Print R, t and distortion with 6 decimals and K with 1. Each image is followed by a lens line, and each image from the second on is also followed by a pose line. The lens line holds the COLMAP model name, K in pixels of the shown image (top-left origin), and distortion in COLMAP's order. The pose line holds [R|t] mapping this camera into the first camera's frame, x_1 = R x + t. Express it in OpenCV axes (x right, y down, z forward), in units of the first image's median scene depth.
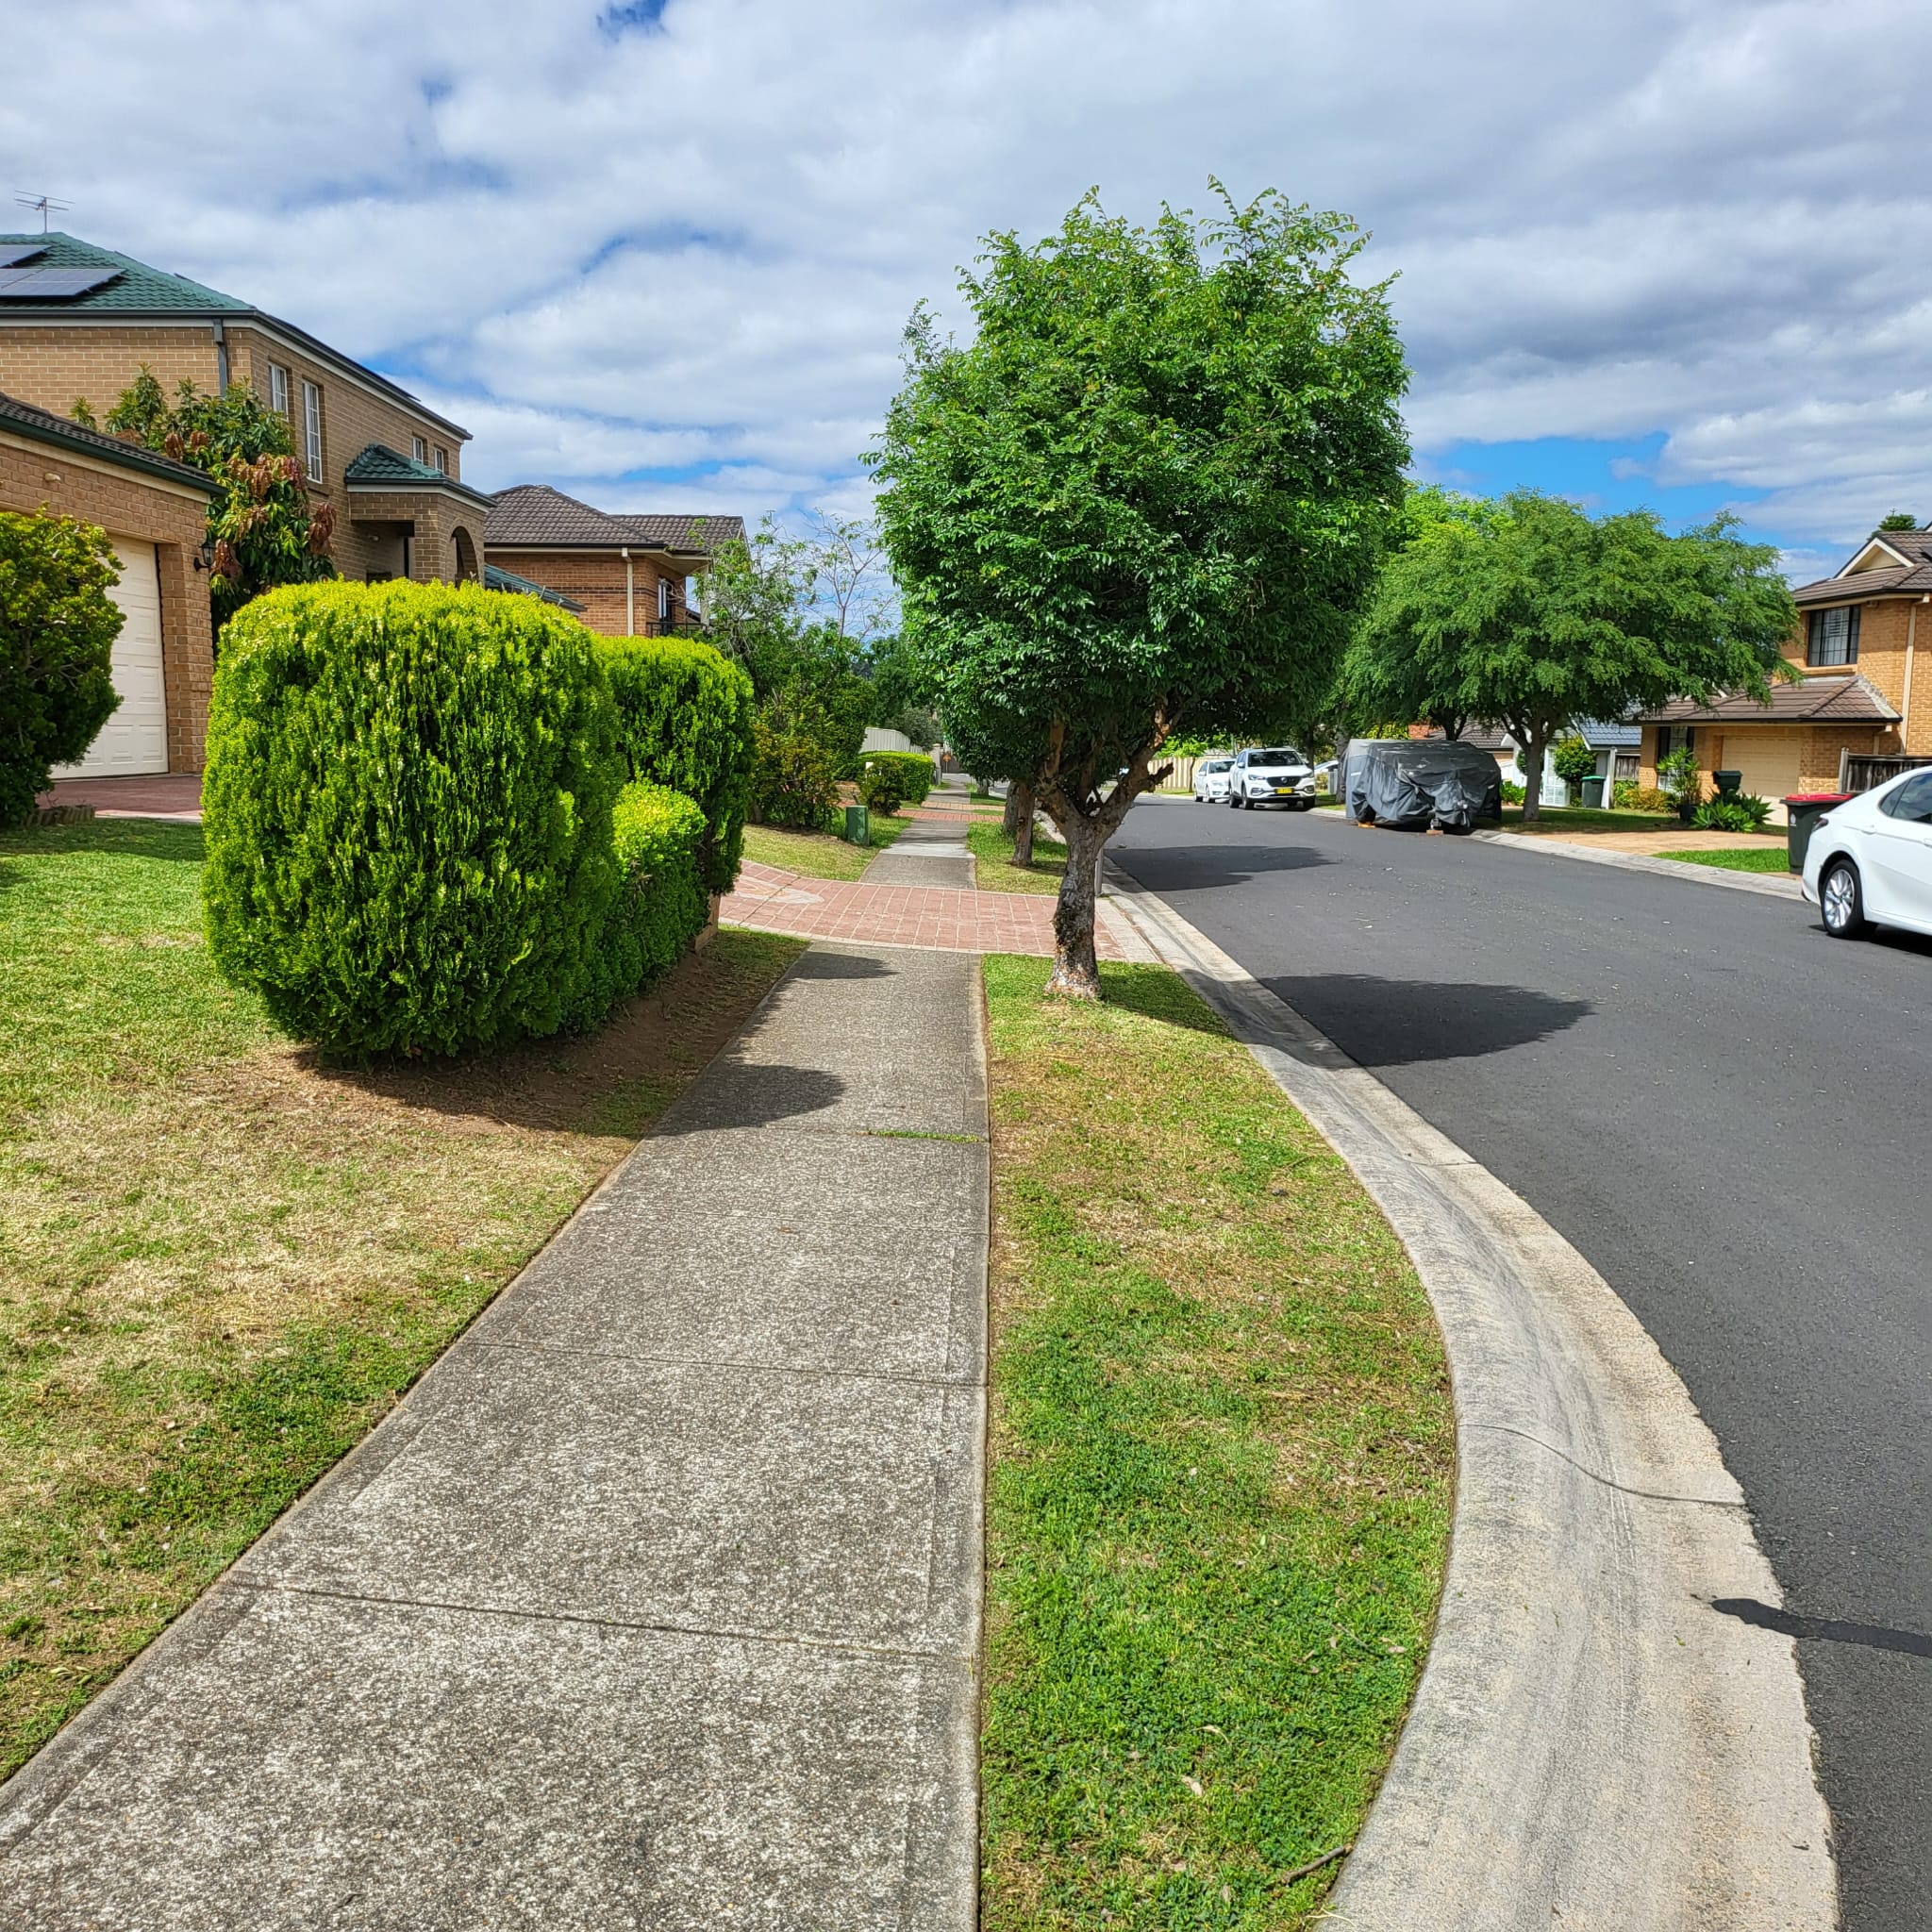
lens RADIAL K [[1856.0, 0, 966.0], [0, 1856.0, 966.0], [0, 0, 1]] dist [0.066265, -0.069123]
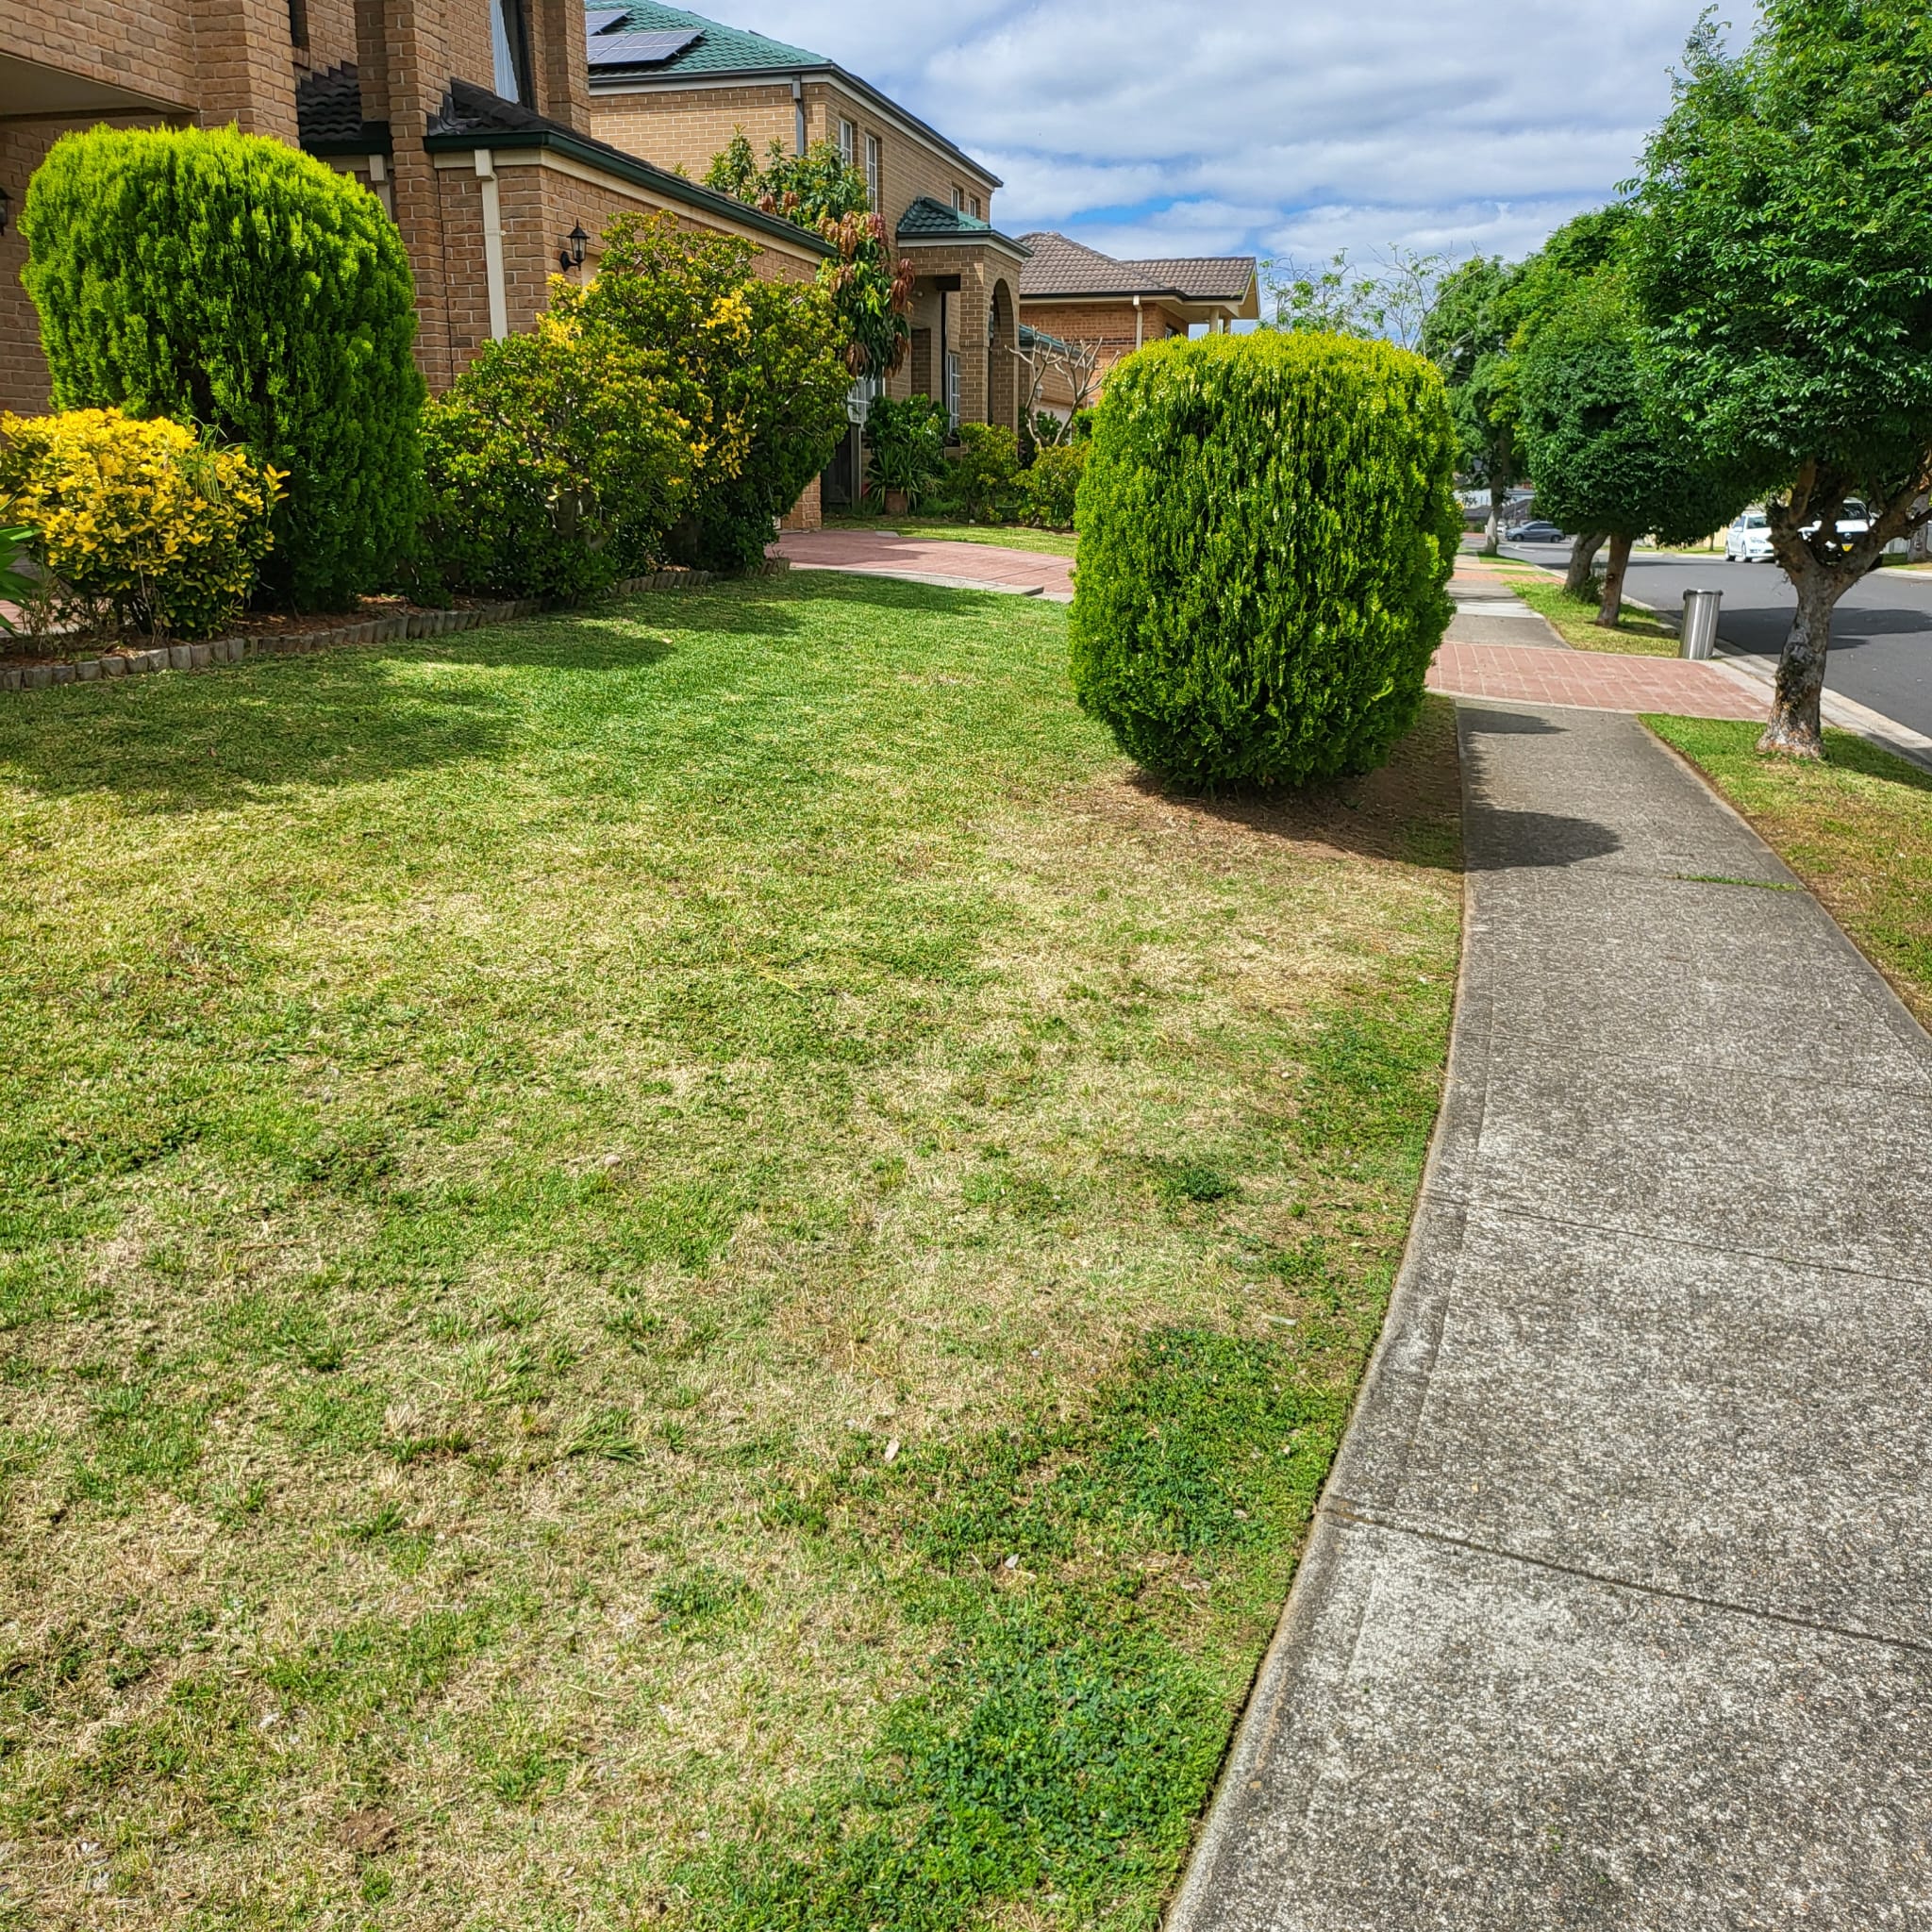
lens RADIAL K [[1856.0, 0, 966.0], [0, 1856.0, 966.0], [0, 0, 1]] dist [0.066265, -0.069123]
pose [[0.969647, 0.056076, -0.237990, -0.209288], [-0.025953, 0.991451, 0.127869, 0.019438], [0.243126, -0.117811, 0.962814, -0.103420]]
